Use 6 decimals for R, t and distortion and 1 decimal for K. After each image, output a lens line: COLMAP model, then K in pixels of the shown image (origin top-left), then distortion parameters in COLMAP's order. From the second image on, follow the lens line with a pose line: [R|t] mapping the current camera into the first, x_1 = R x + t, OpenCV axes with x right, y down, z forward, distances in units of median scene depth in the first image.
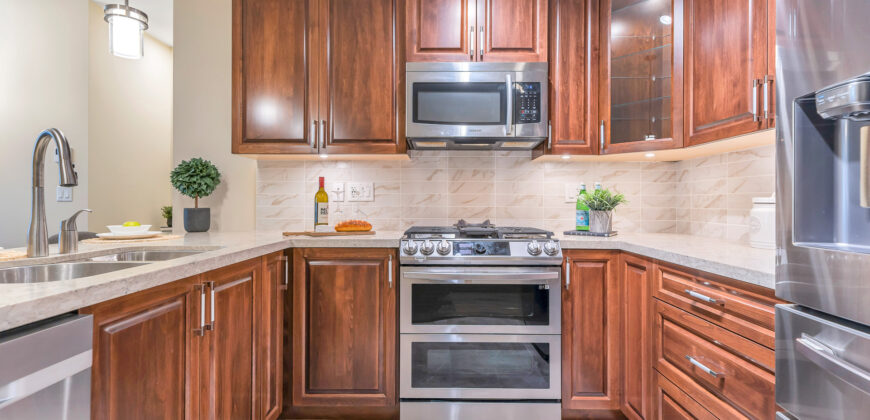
lens RADIAL K [[406.0, 0, 435.5], [0, 406.0, 204.4], [0, 0, 1]] dist [0.015982, 0.000418]
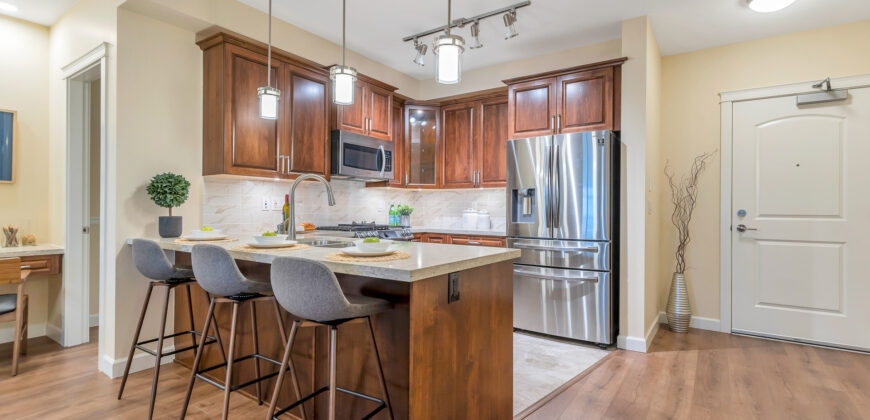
lens RADIAL K [[406.0, 0, 435.3], [0, 406.0, 209.2], [0, 0, 1]] dist [0.015982, 0.000418]
pose [[0.559288, 0.002897, 0.828968, -1.201438], [-0.004957, 0.999988, -0.000151, -0.016328], [-0.828959, -0.004025, 0.559295, -0.277663]]
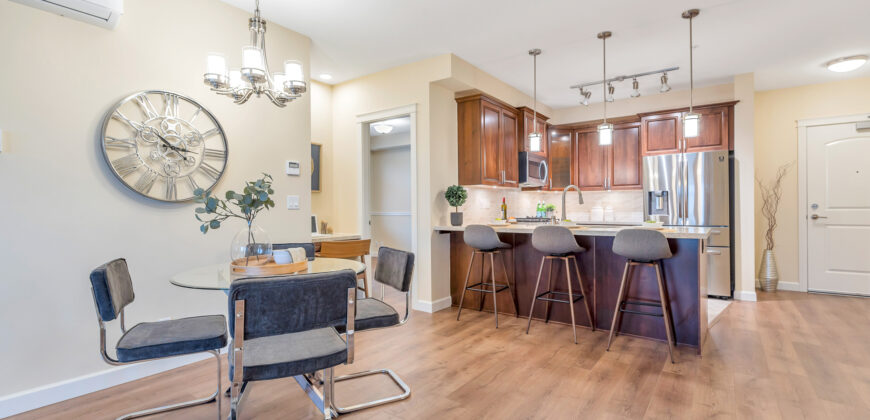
lens RADIAL K [[406.0, 0, 432.6], [0, 406.0, 209.6], [0, 0, 1]] dist [0.015982, 0.000418]
pose [[0.570652, -0.005990, 0.821170, -2.287544], [0.007775, 0.999968, 0.001891, -0.008995], [-0.821155, 0.005305, 0.570680, 0.068816]]
